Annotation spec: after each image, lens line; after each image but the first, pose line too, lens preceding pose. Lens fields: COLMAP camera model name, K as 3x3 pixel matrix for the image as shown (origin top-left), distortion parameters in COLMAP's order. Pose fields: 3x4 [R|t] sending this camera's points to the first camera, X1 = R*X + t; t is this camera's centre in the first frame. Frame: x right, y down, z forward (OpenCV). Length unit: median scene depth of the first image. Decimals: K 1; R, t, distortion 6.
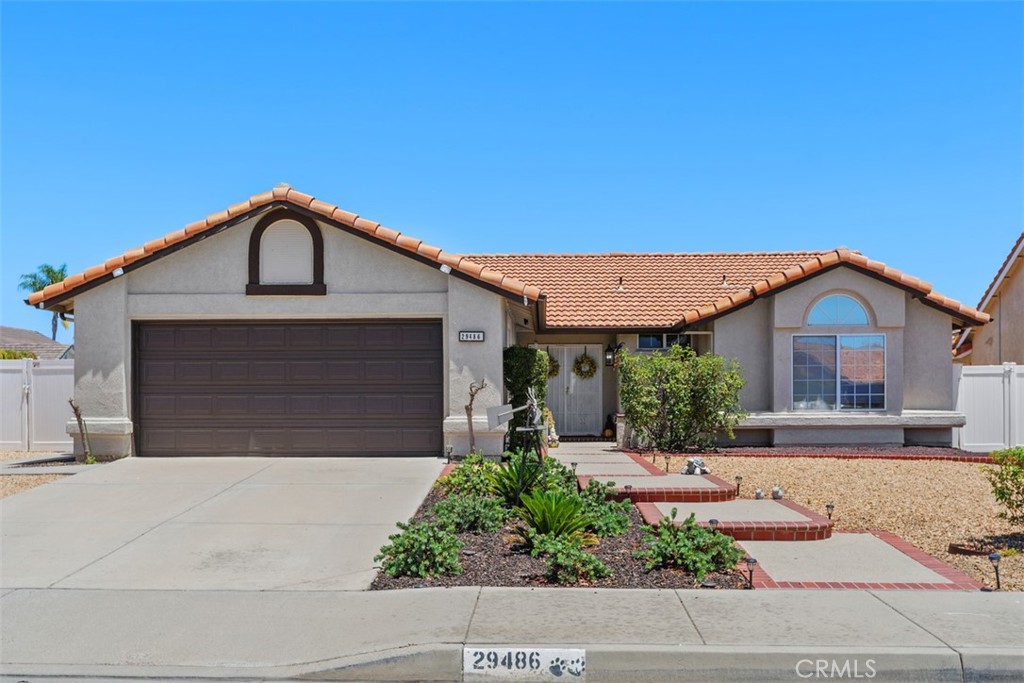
lens RADIAL K [[1058.5, 0, 512.0], [0, 1058.5, 341.5], [0, 0, 1]] dist [-0.007807, -0.009770]
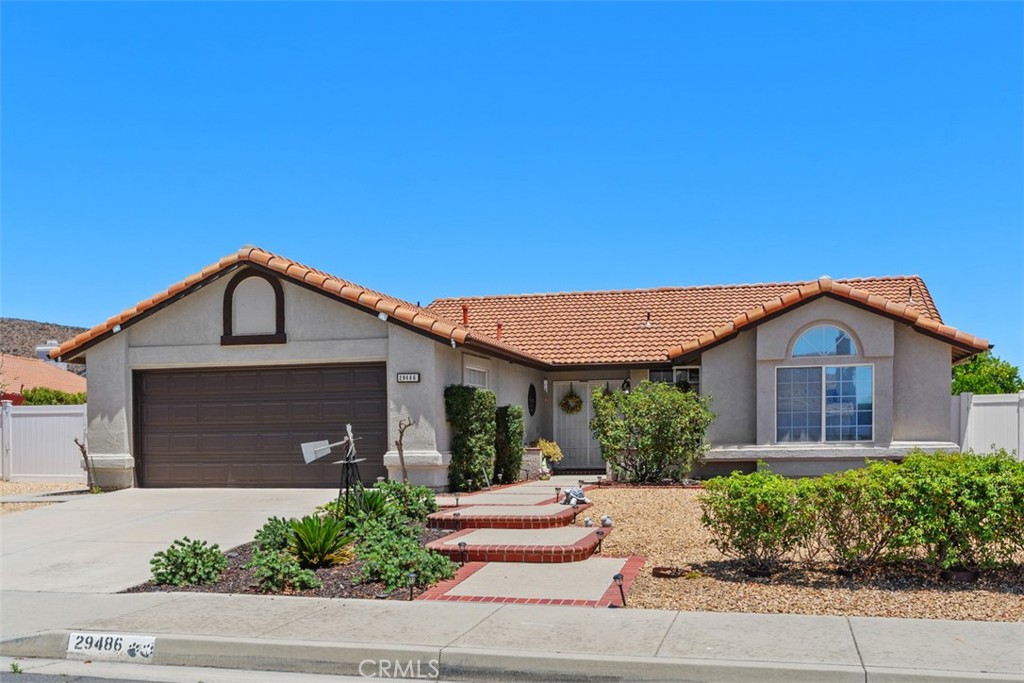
lens RADIAL K [[1059.1, 0, 466.5], [0, 1059.1, 405.9], [0, 0, 1]] dist [-0.004213, -0.011094]
pose [[0.974233, -0.015918, -0.224983, 0.258961], [0.022261, 0.999422, 0.025684, -0.002360], [0.224444, -0.030031, 0.974024, -0.047340]]
